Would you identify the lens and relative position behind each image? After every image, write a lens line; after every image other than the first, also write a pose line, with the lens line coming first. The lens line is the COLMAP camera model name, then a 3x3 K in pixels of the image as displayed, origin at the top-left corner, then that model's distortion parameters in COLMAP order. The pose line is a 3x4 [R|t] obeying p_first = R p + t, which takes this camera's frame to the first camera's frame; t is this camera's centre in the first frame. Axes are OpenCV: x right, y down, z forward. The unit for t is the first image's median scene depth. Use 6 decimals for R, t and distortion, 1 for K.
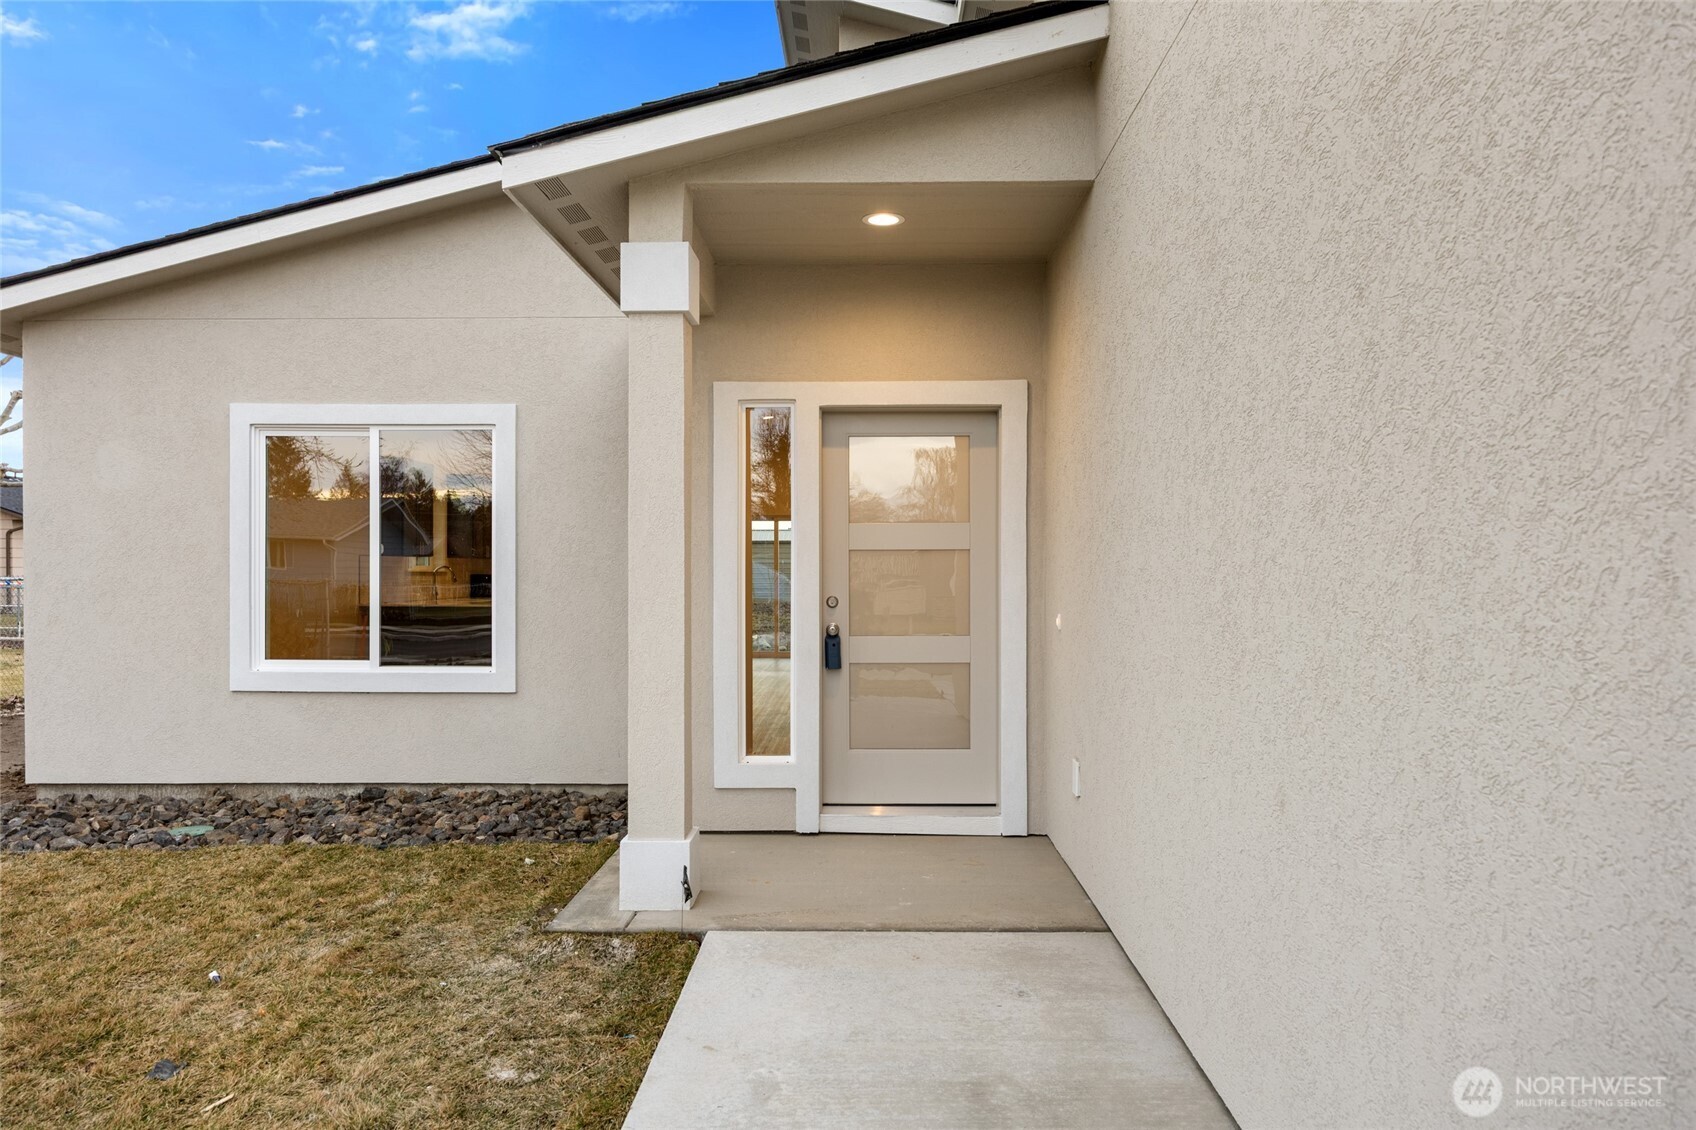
lens RADIAL K [[1203.9, 0, 848.0], [0, 1203.9, 566.7], [0, 0, 1]] dist [0.000428, 0.000195]
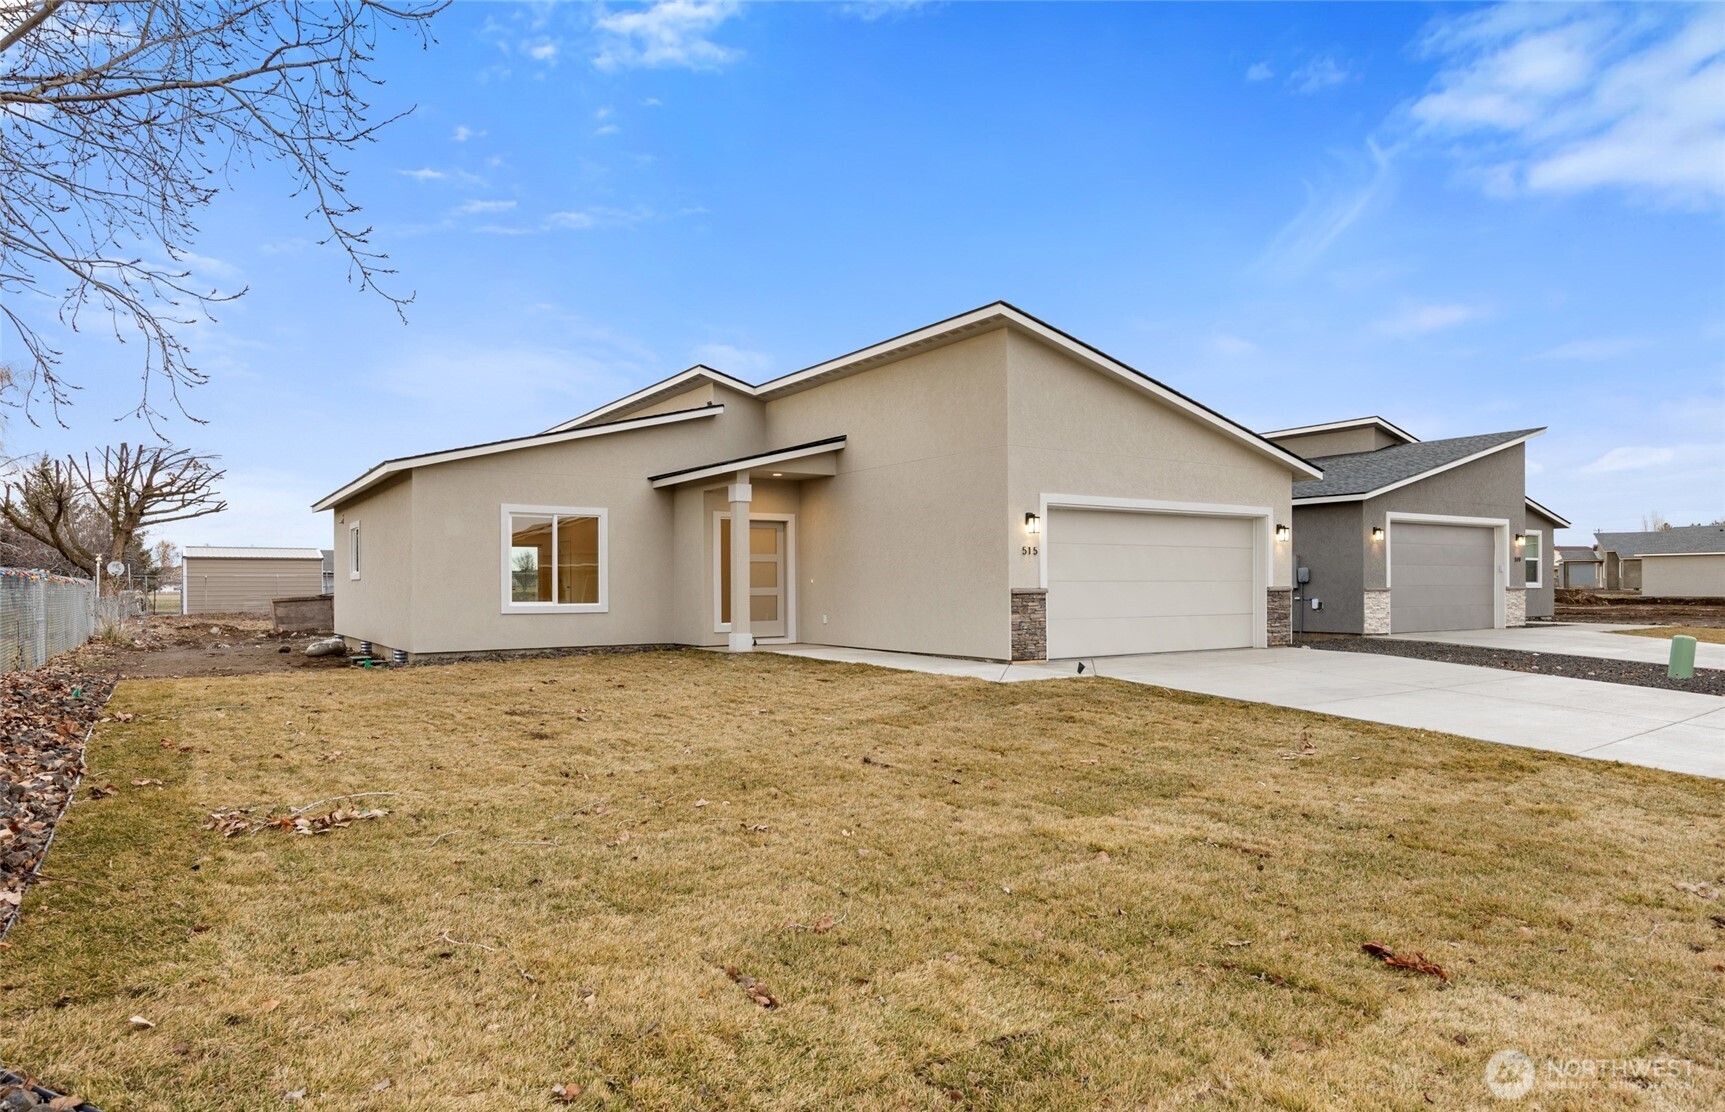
lens RADIAL K [[1002.8, 0, 866.4], [0, 1002.8, 568.1], [0, 0, 1]] dist [-0.000612, 0.000059]
pose [[0.808546, 0.005806, 0.588404, -1.222753], [0.004578, 0.999859, -0.016158, 0.045628], [-0.588415, 0.015758, 0.808406, -1.305302]]
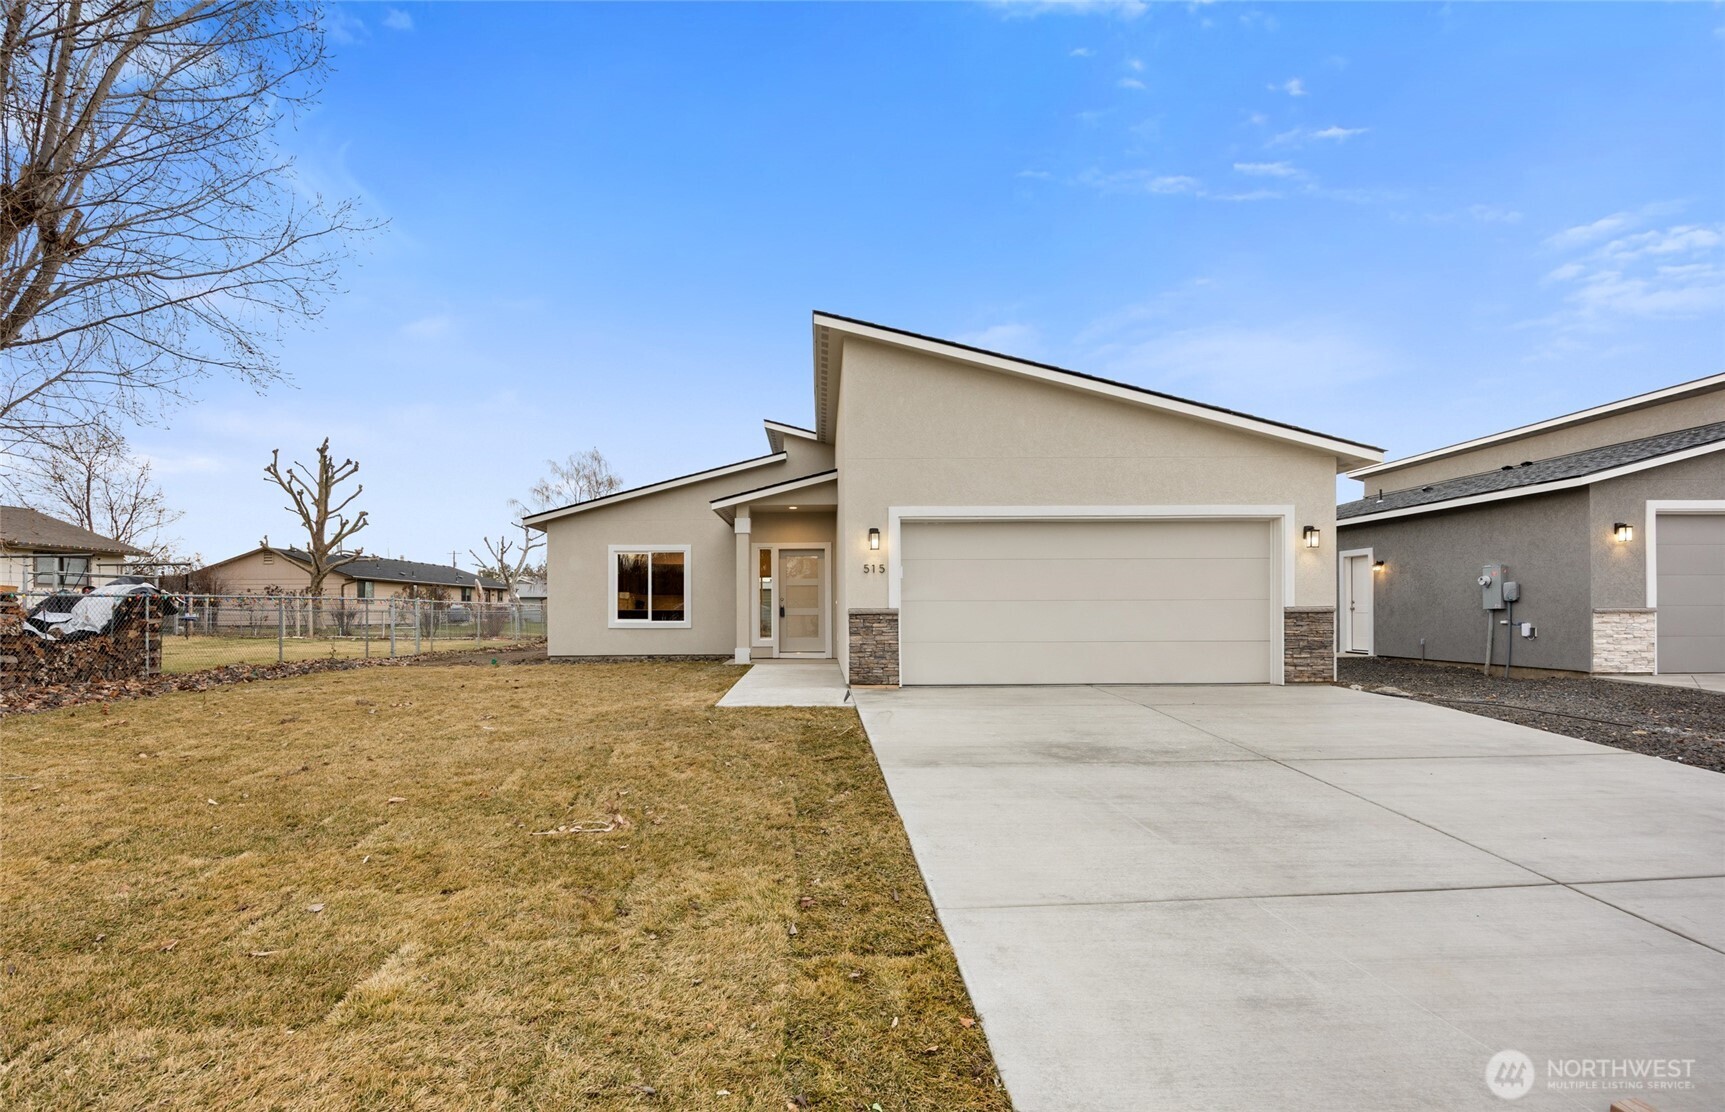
lens RADIAL K [[792.1, 0, 840.4], [0, 792.1, 597.7], [0, 0, 1]] dist [-0.012177, -0.000249]
pose [[0.998862, -0.005191, 0.047412, 0.046462], [0.005919, 0.999867, -0.015219, 0.056452], [-0.047327, 0.015482, 0.998759, -1.362482]]
